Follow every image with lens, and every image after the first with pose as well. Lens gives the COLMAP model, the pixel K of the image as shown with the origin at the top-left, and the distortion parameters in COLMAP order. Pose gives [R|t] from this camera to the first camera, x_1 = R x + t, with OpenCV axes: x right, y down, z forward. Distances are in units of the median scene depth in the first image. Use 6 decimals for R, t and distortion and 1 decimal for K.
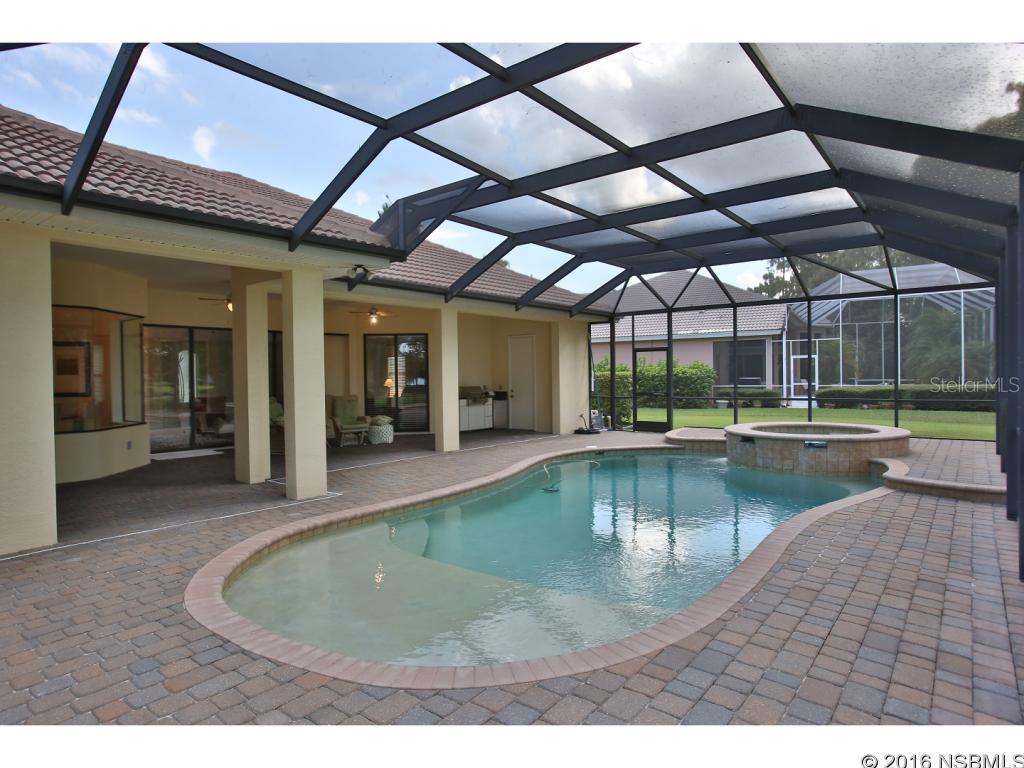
lens RADIAL K [[583.9, 0, 507.9], [0, 583.9, 382.5], [0, 0, 1]] dist [-0.014089, 0.000942]
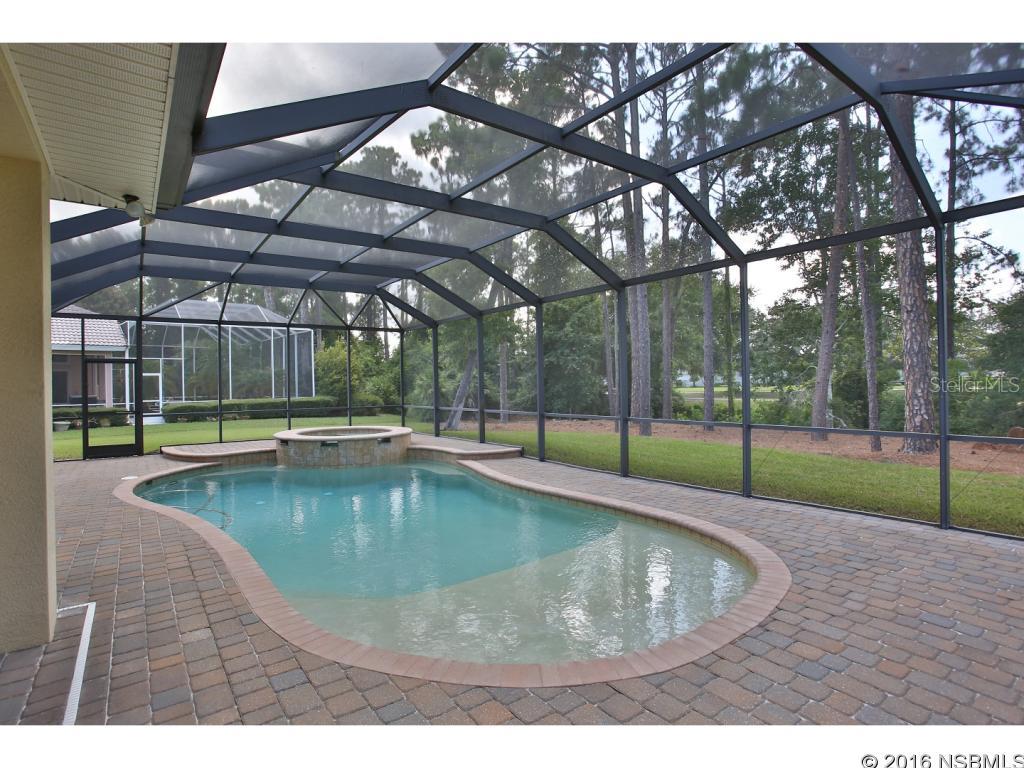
lens RADIAL K [[508.8, 0, 507.2], [0, 508.8, 385.8], [0, 0, 1]] dist [-0.024388, -0.000095]
pose [[0.261684, 0.007261, 0.965126, -0.462103], [0.021385, 0.999683, -0.013319, 0.002388], [-0.964917, 0.024125, 0.261446, 0.368719]]
